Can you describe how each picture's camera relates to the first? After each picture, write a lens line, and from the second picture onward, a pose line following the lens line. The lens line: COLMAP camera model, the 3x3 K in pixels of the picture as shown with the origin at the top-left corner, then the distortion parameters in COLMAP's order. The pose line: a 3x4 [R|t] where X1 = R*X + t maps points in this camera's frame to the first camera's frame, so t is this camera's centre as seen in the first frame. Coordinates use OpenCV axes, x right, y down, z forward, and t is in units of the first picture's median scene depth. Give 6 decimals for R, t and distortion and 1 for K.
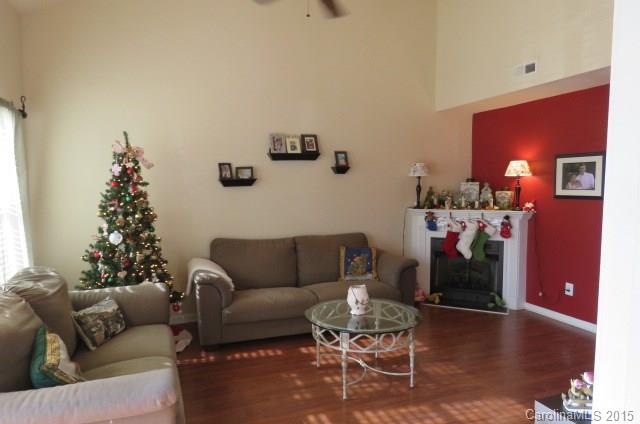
lens RADIAL K [[407.7, 0, 318.7], [0, 407.7, 213.7], [0, 0, 1]] dist [-0.001008, -0.000050]
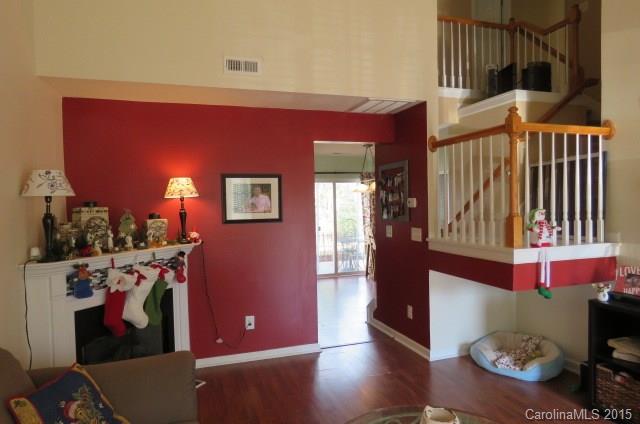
lens RADIAL K [[407.7, 0, 315.0], [0, 407.7, 212.7], [0, 0, 1]] dist [-0.001008, -0.000050]
pose [[0.054991, -0.016991, 0.998342, -0.269413], [0.096653, 0.995250, 0.011615, -0.053015], [-0.993798, 0.095854, 0.056372, 0.760070]]
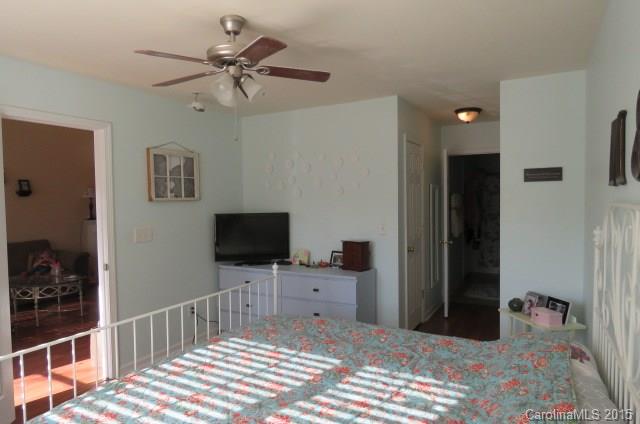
lens RADIAL K [[407.7, 0, 320.5], [0, 407.7, 212.2], [0, 0, 1]] dist [-0.001008, -0.000050]
pose [[0.762984, -0.033371, 0.645556, -0.078169], [0.066557, 0.997414, -0.027104, 0.063092], [-0.642982, 0.063646, 0.763232, -0.729816]]
